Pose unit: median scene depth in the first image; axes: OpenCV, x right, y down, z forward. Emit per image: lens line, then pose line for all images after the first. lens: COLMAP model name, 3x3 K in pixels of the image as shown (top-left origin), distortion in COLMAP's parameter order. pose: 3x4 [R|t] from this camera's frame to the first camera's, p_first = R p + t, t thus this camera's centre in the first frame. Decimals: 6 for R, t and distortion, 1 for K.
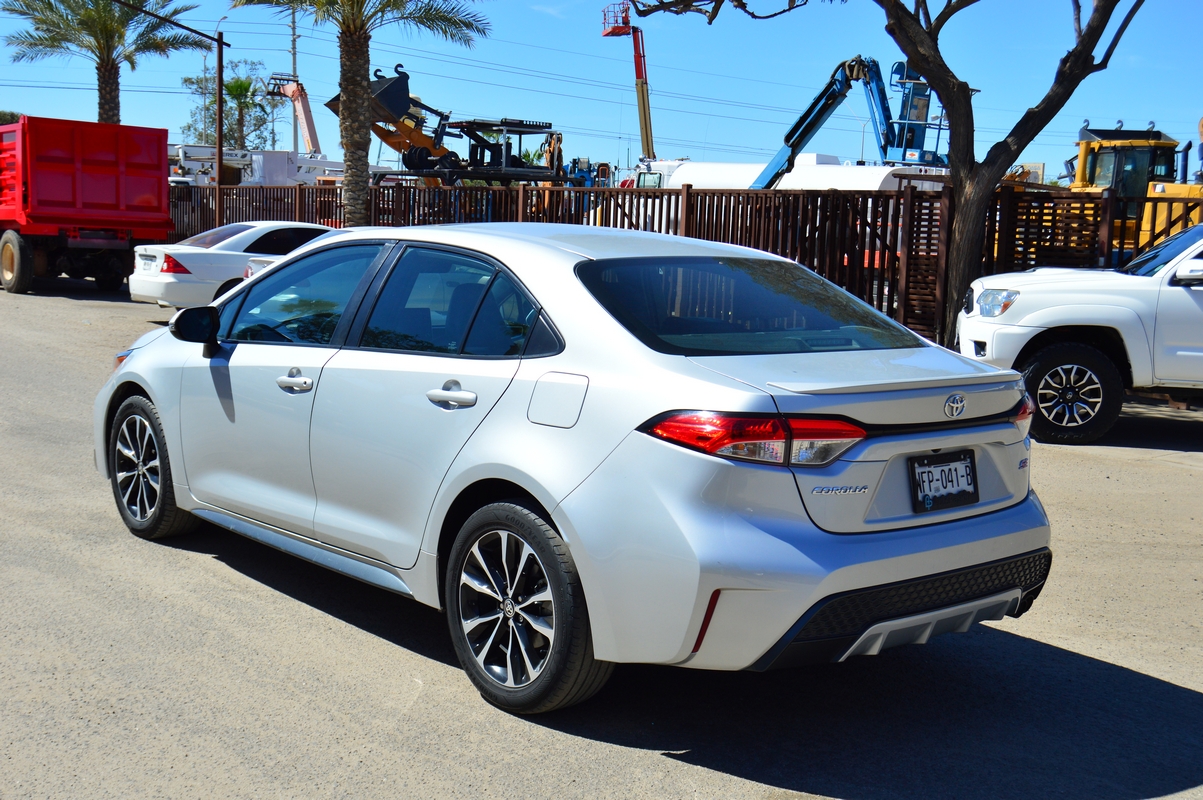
lens RADIAL K [[1376.1, 0, 603.7], [0, 1376.1, 399.0], [0, 0, 1]] dist [0.033624, 0.000000]
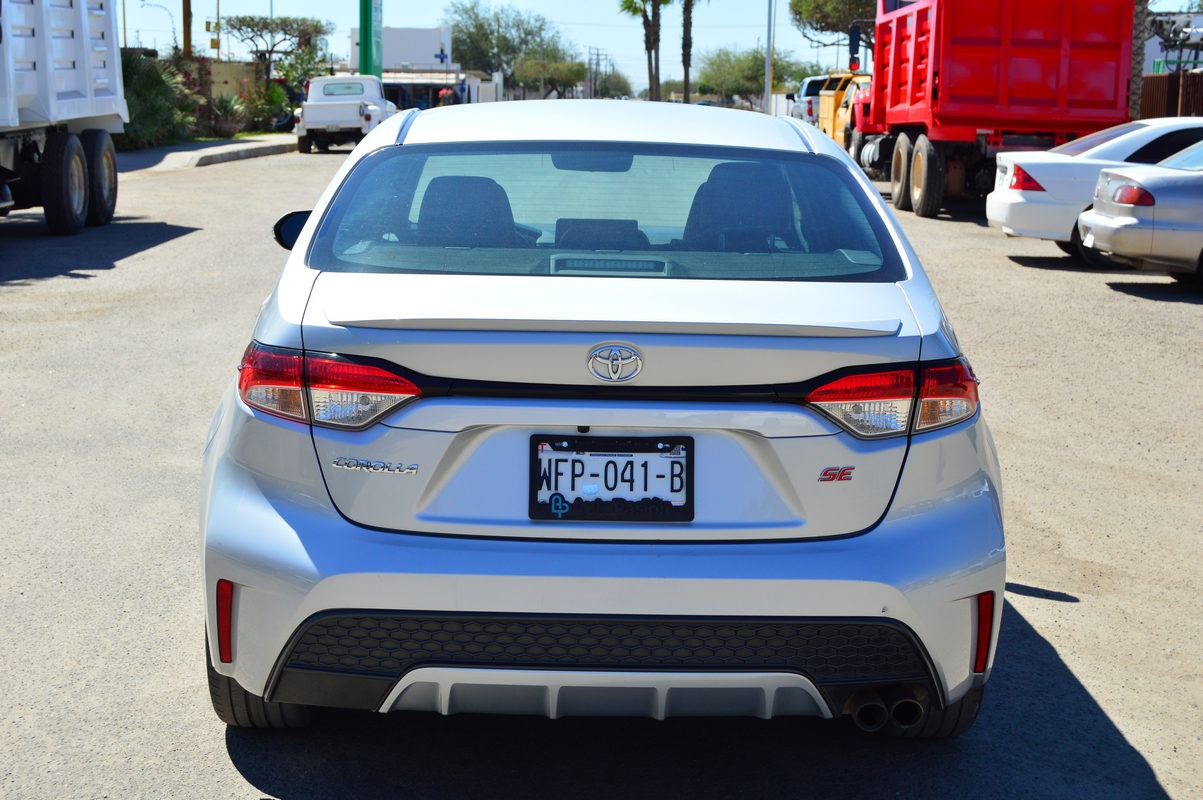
lens RADIAL K [[1970.9, 0, 634.5], [0, 1970.9, 460.4], [0, 0, 1]] dist [-0.008794, 0.000000]
pose [[0.777426, 0.098047, -0.621286, 0.813884], [-0.073478, 0.995169, 0.065107, -0.010217], [0.624668, -0.004965, 0.780875, 0.274609]]
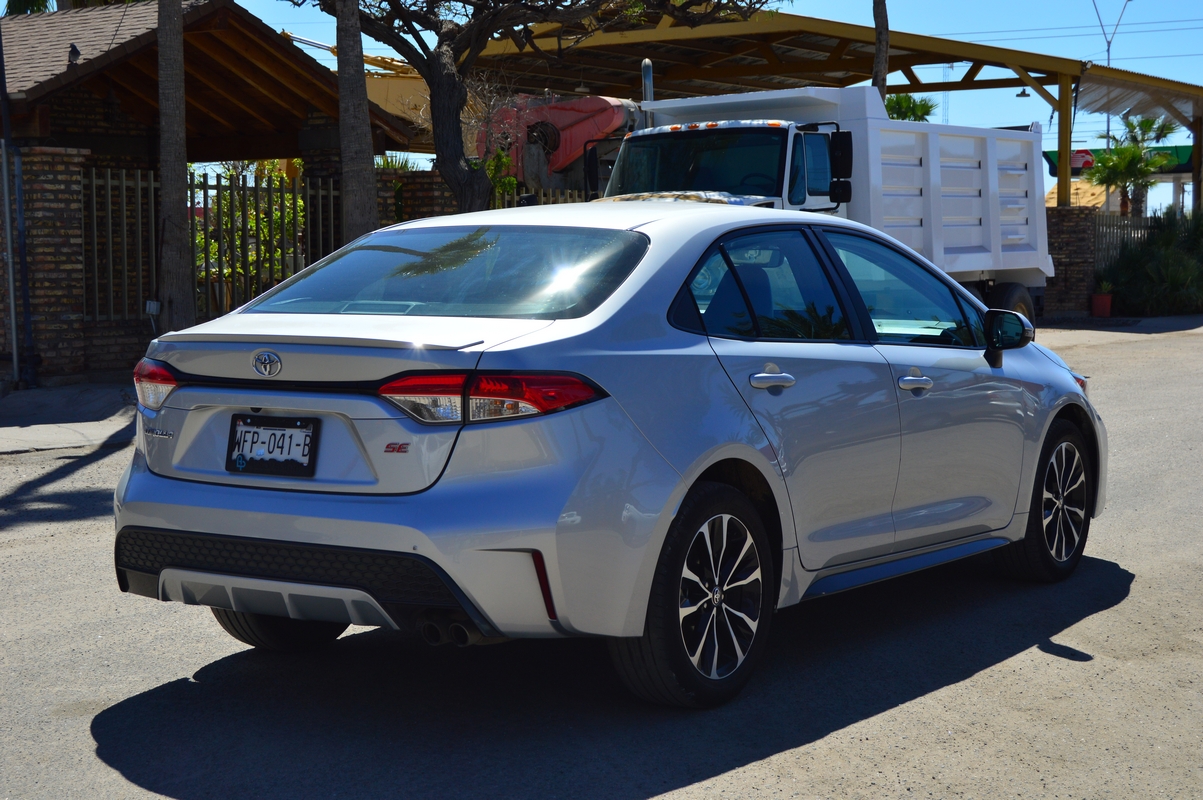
lens RADIAL K [[2154.0, 0, 605.6], [0, 2154.0, 410.8], [0, 0, 1]] dist [-0.001669, 0.000000]
pose [[0.271551, 0.033972, -0.961824, 1.680897], [-0.109576, 0.993970, 0.004171, 0.004858], [0.956166, 0.104260, 0.273636, 0.795440]]
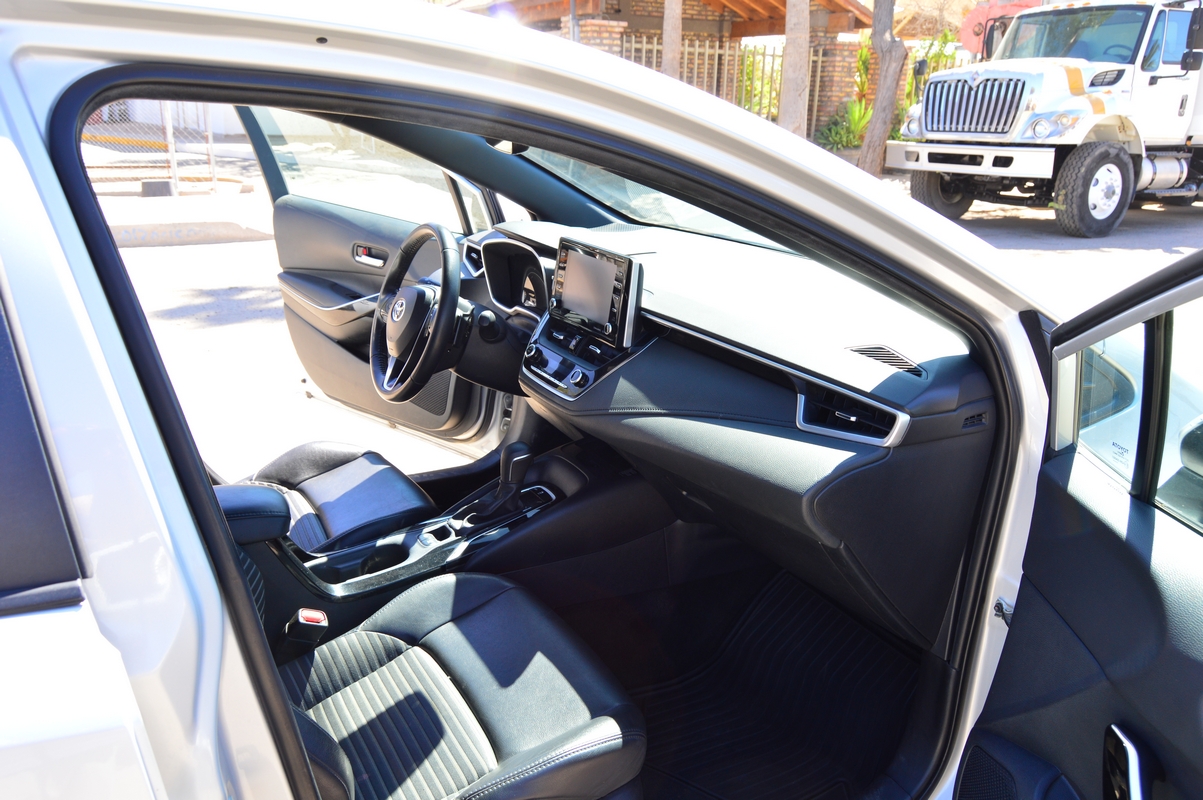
lens RADIAL K [[948.5, 0, 604.6], [0, 948.5, 401.4], [0, 0, 1]] dist [-0.017564, 0.012795]
pose [[-0.200838, 0.265416, -0.942984, 0.184761], [-0.159986, 0.940787, 0.298871, -0.158155], [0.966472, 0.210888, -0.146483, 1.568931]]
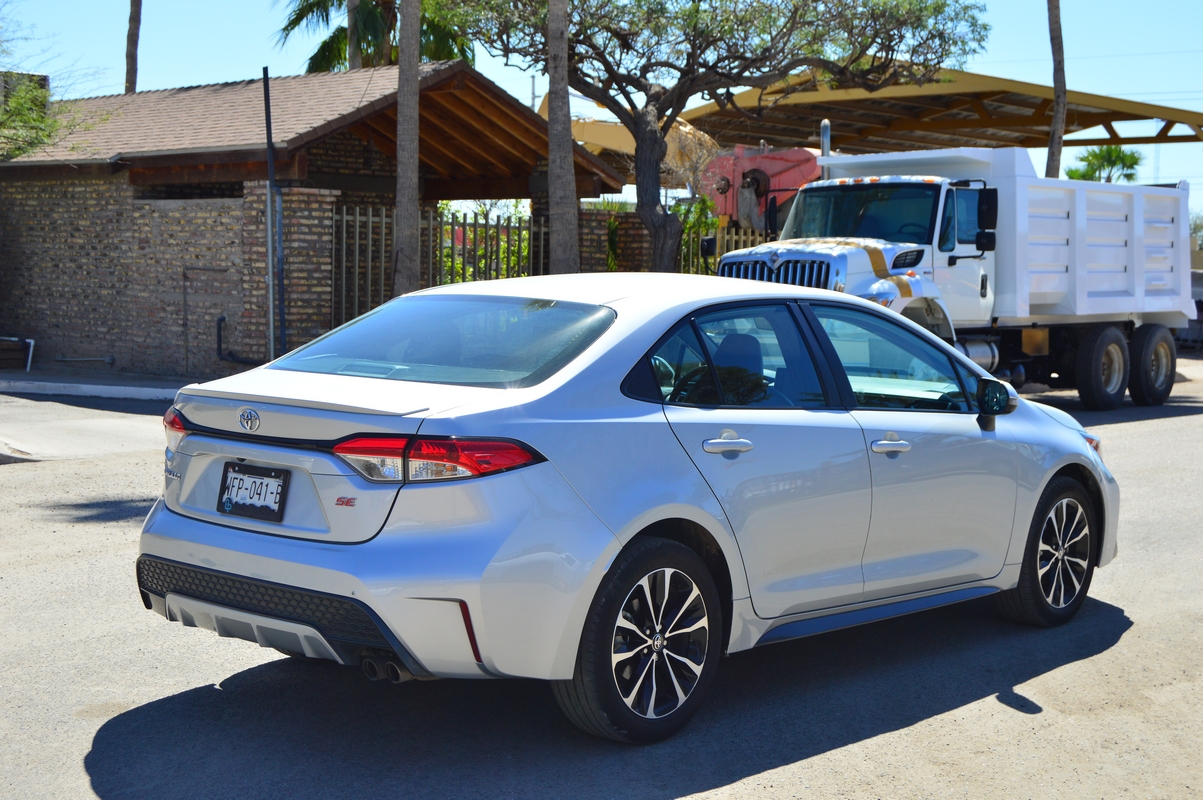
lens RADIAL K [[1835.4, 0, 605.9], [0, 1835.4, 388.5], [0, 0, 1]] dist [-0.011953, 0.000000]
pose [[0.131686, 0.033452, -0.990727, 1.640805], [-0.144119, 0.989458, 0.014253, -0.076658], [0.980759, 0.140906, 0.135119, 1.041137]]
